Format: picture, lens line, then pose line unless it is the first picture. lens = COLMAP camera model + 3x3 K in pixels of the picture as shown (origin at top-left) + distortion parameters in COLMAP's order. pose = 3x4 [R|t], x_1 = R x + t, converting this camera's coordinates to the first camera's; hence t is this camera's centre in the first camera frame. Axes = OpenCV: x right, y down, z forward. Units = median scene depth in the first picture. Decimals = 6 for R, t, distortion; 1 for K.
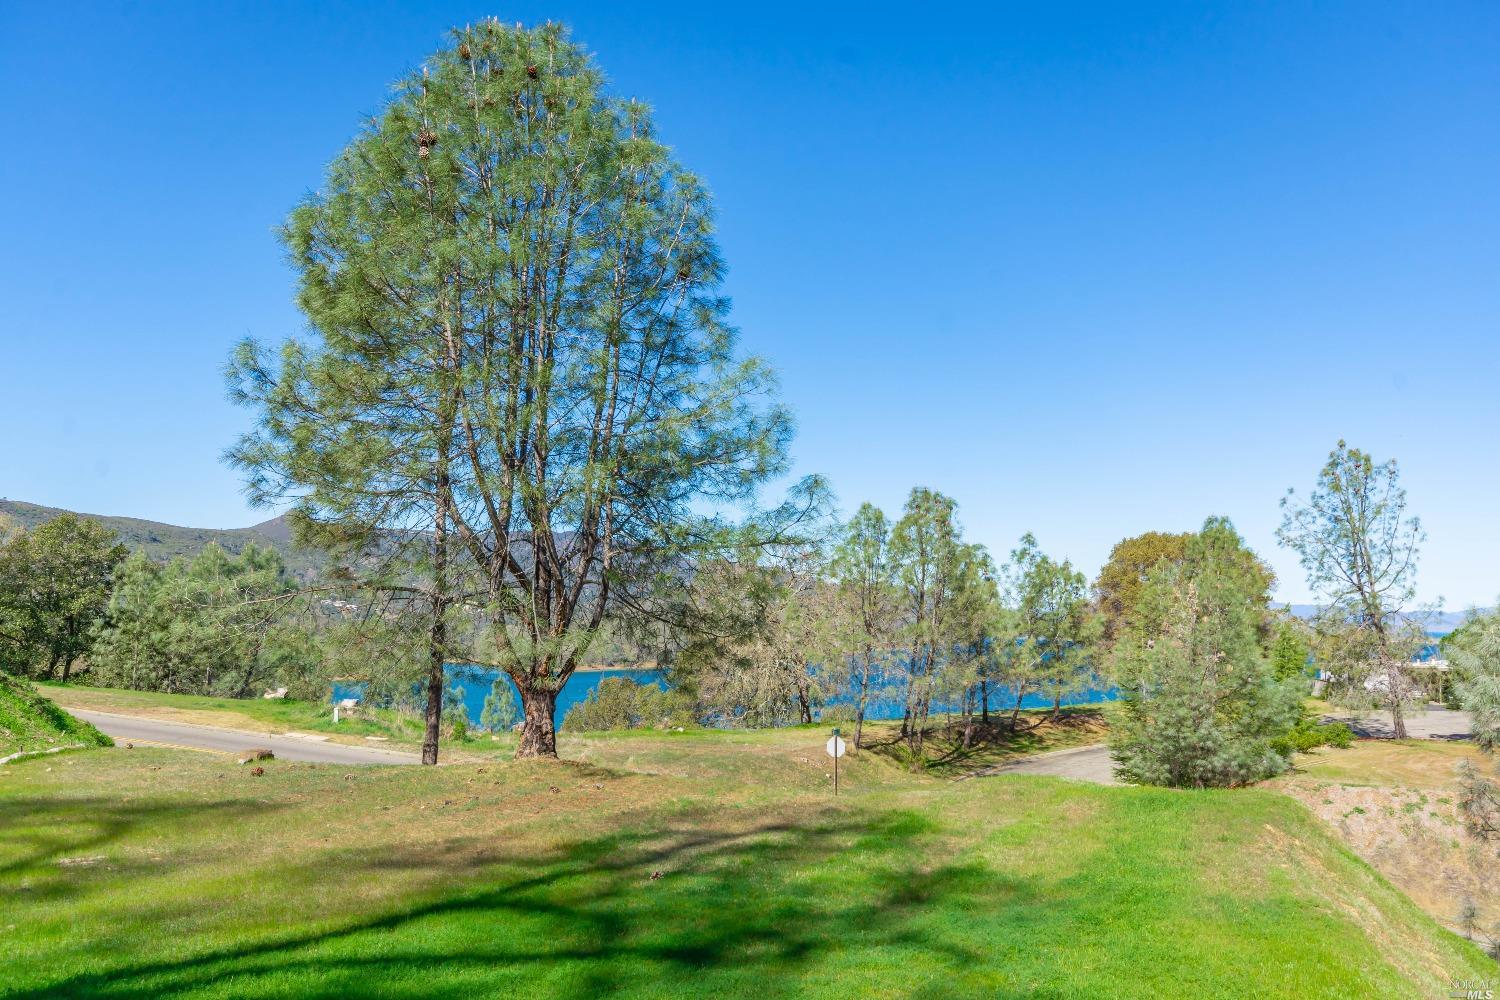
lens RADIAL K [[1154.0, 0, 759.0], [0, 1154.0, 498.1], [0, 0, 1]] dist [0.006120, -0.001662]
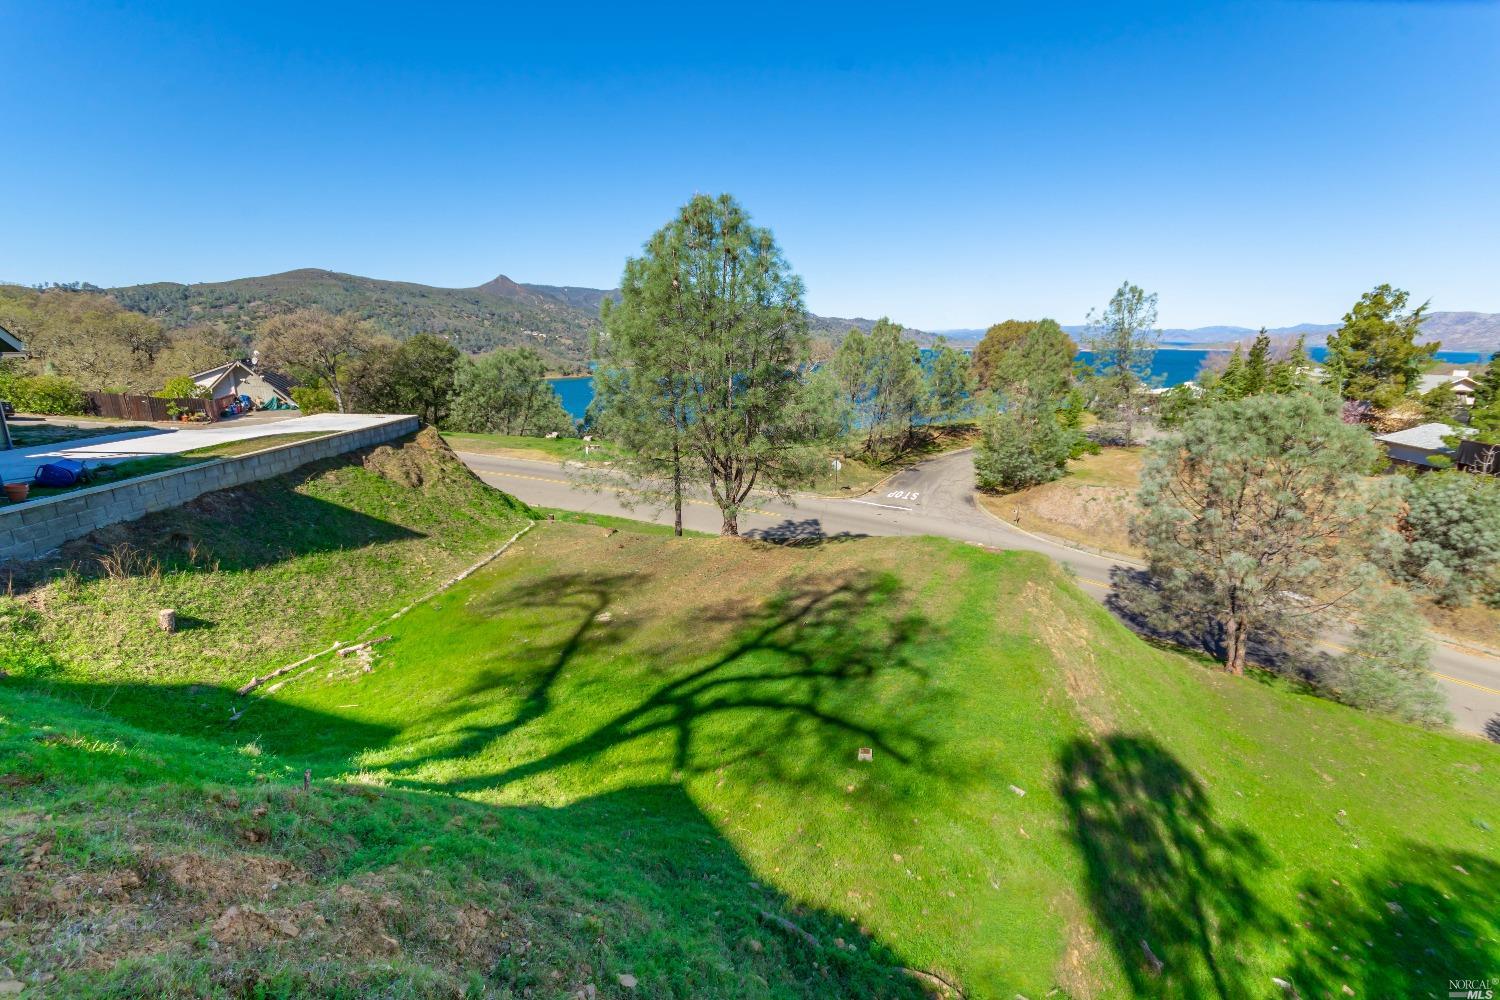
lens RADIAL K [[653.5, 0, 757.6], [0, 653.5, 504.0], [0, 0, 1]] dist [0.005140, 0.000528]
pose [[0.999566, -0.002177, -0.029380, -0.037469], [0.012178, 0.938617, 0.344745, -0.116256], [0.026826, -0.344953, 0.938236, -0.094192]]
